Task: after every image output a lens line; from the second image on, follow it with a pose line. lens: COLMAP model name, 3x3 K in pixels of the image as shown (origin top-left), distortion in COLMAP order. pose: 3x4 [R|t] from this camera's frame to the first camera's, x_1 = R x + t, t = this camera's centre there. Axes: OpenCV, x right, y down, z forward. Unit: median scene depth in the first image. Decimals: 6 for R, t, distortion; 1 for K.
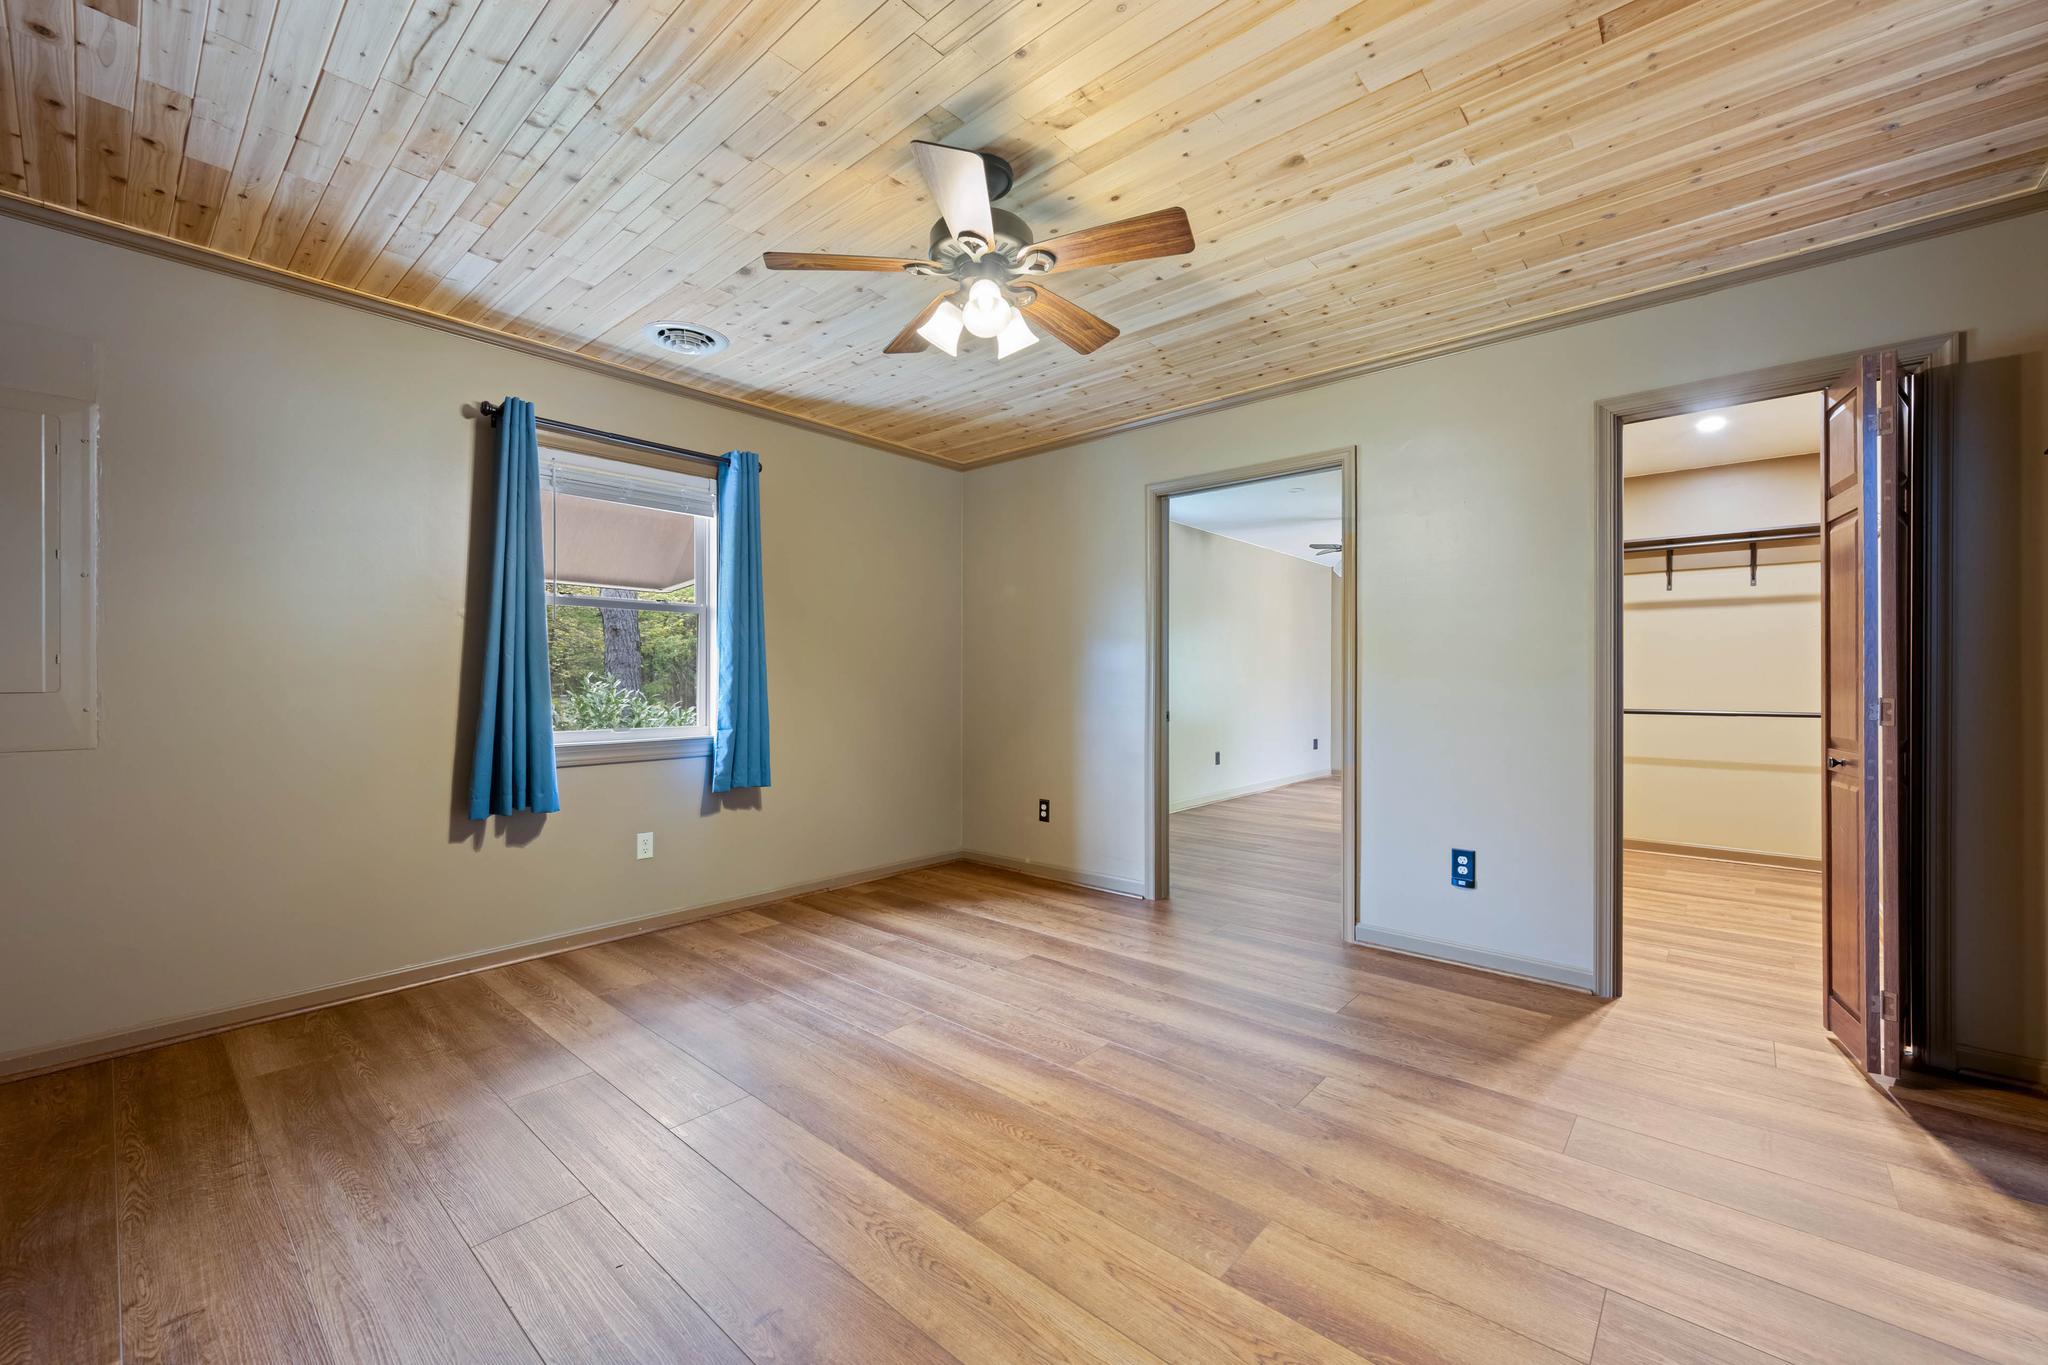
lens RADIAL K [[796.3, 0, 1024.0], [0, 796.3, 682.5], [0, 0, 1]] dist [-0.001639, -0.000202]
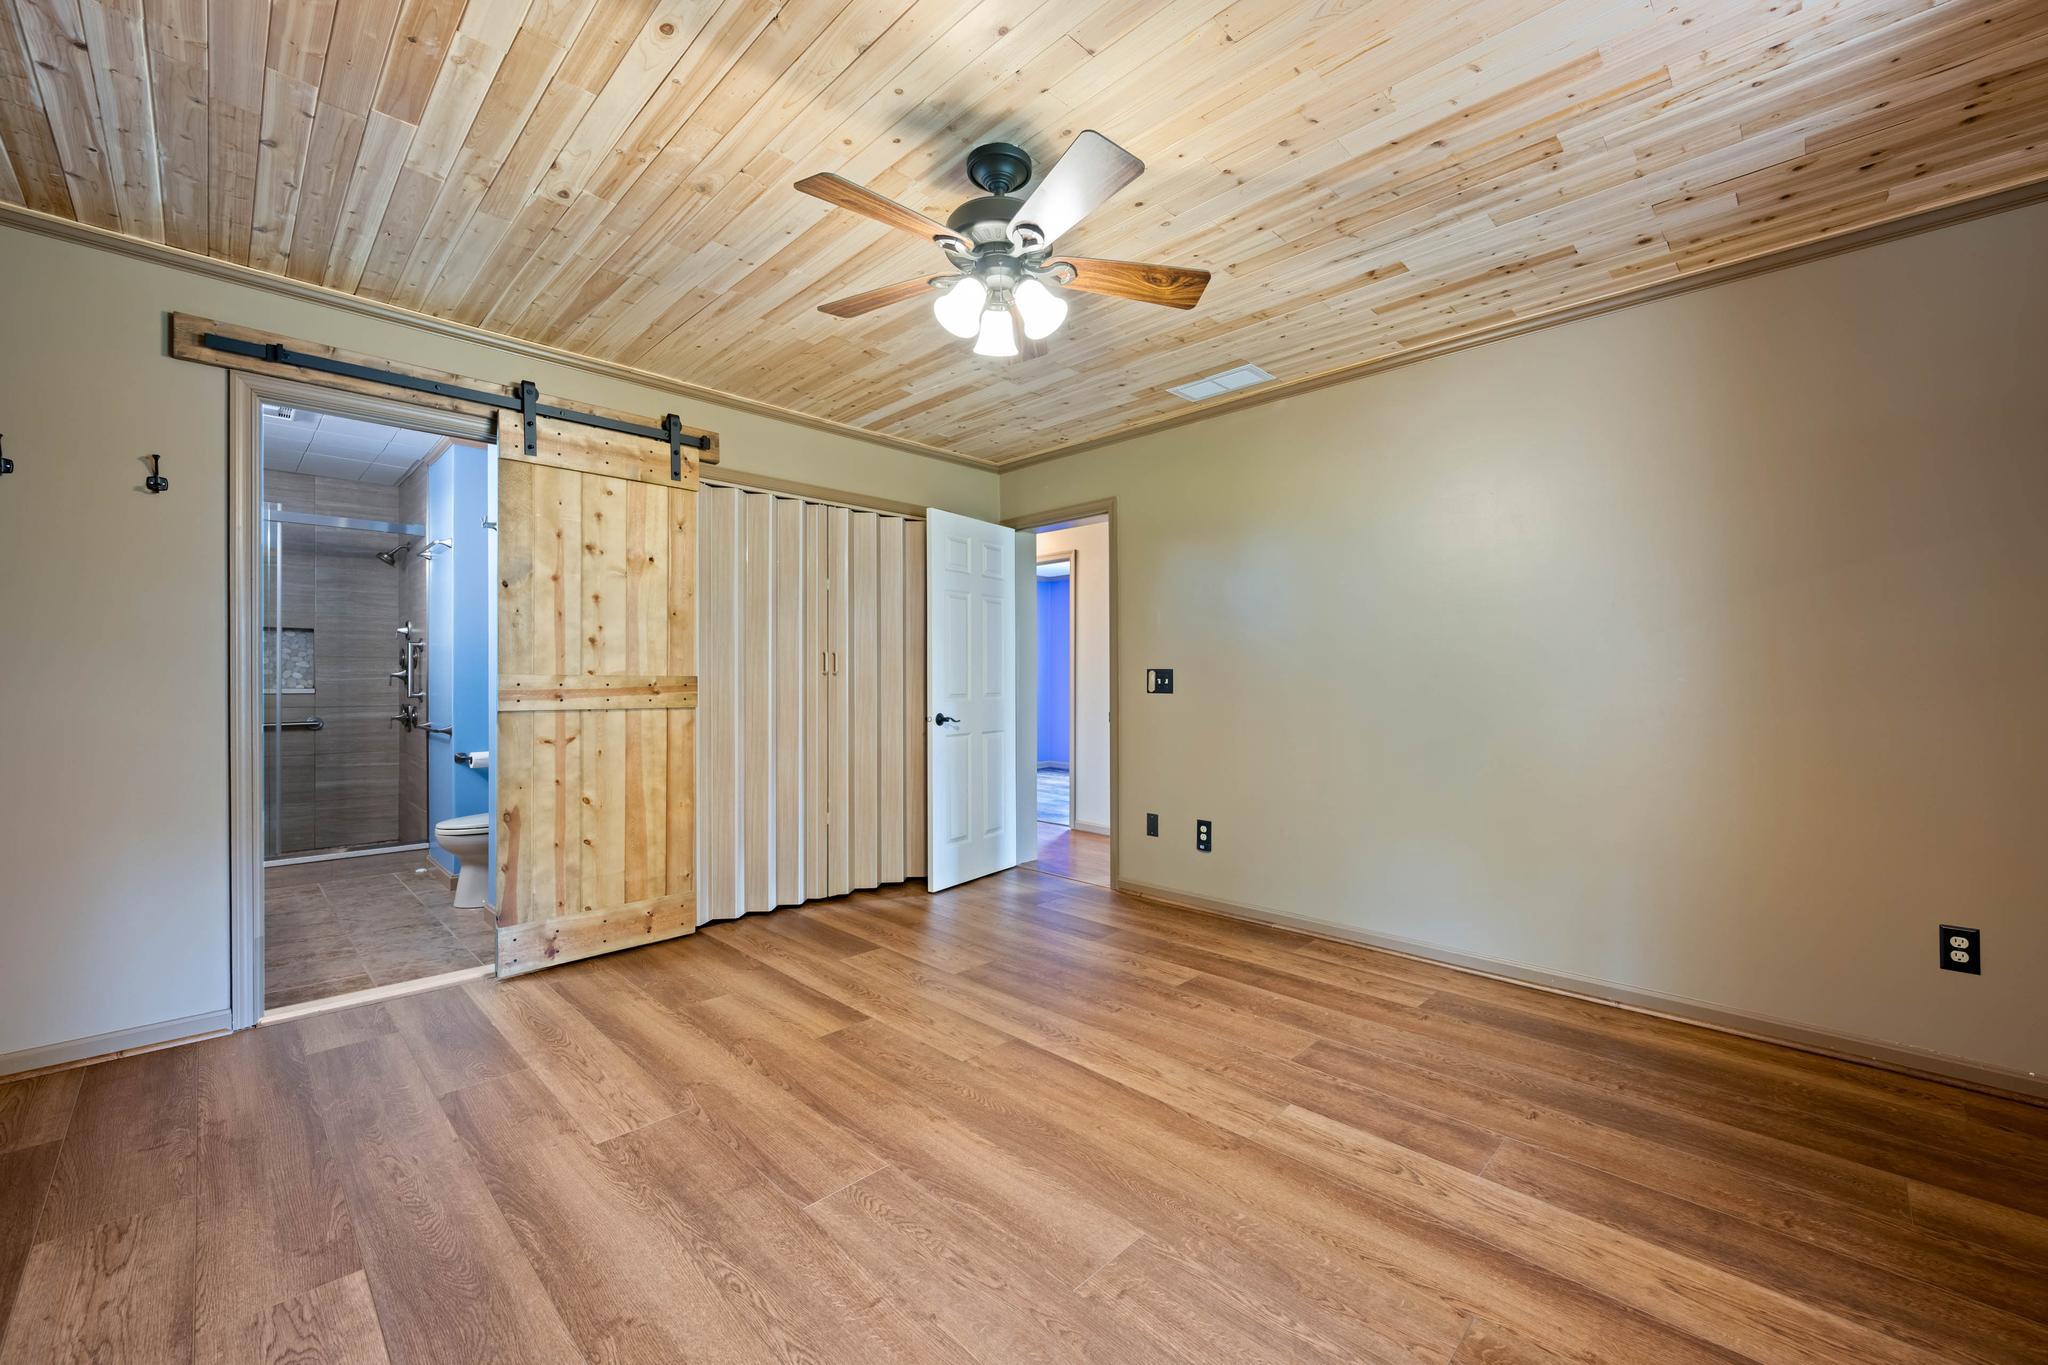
lens RADIAL K [[796.3, 0, 1024.0], [0, 796.3, 682.5], [0, 0, 1]] dist [-0.001639, -0.000202]
pose [[-0.998035, -0.002378, 0.062615, -0.145919], [-0.001910, 0.999970, 0.007534, -0.011172], [-0.062631, 0.007399, -0.998009, 1.978518]]
